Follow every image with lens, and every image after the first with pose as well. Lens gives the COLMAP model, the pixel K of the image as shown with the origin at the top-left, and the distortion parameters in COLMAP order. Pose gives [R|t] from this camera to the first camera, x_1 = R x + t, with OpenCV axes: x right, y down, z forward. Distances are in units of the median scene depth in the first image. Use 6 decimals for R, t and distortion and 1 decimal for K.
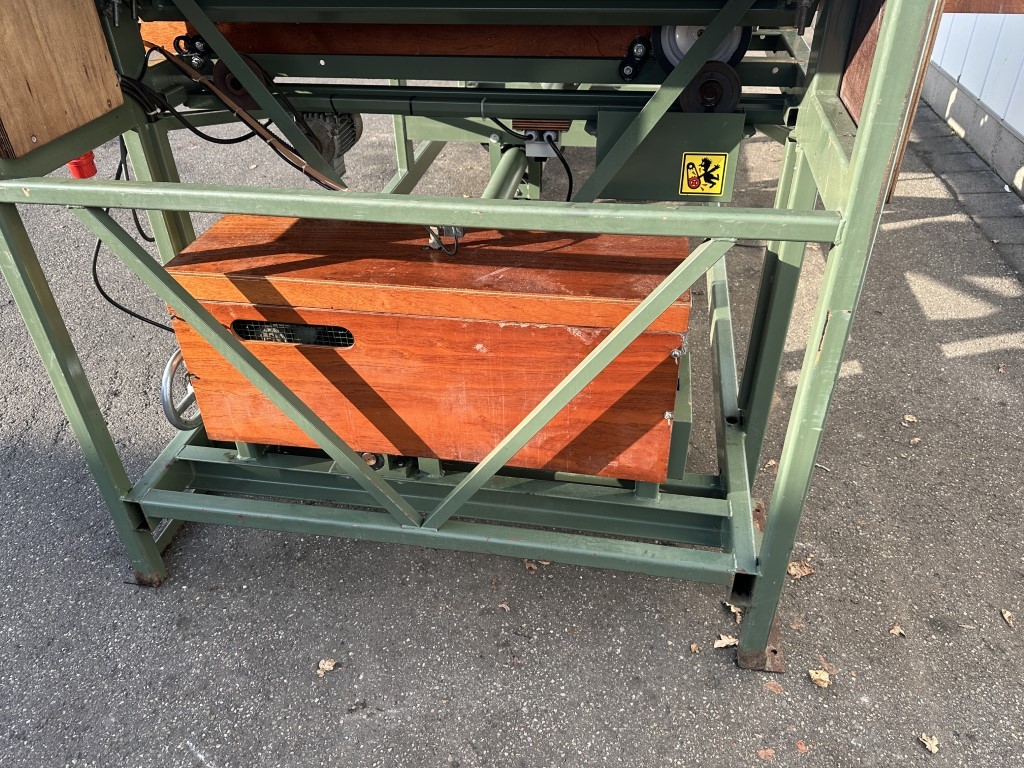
lens RADIAL K [[777.8, 0, 512.0], [0, 777.8, 384.0], [0, 0, 1]] dist [0.054668, -0.096788]
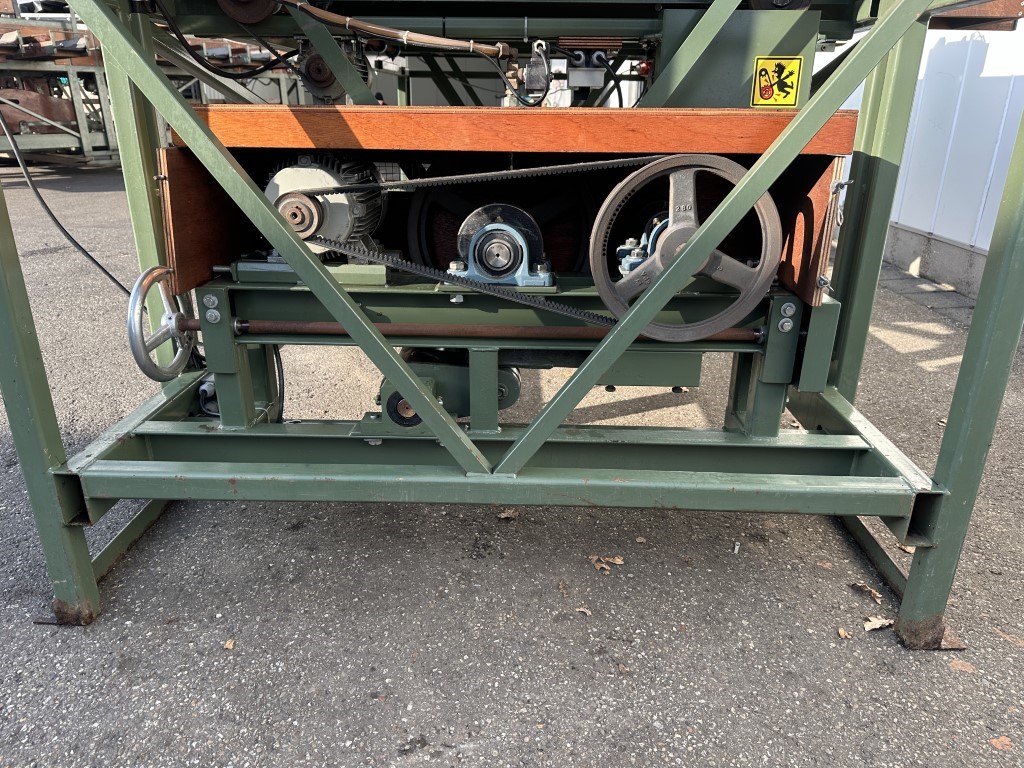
lens RADIAL K [[727.3, 0, 515.2], [0, 727.3, 386.3], [0, 0, 1]] dist [-0.001767, -0.002600]
pose [[0.987898, -0.020526, 0.153744, -0.190456], [0.057706, 0.968691, -0.241470, 0.257195], [-0.143974, 0.247420, 0.958152, 0.304767]]
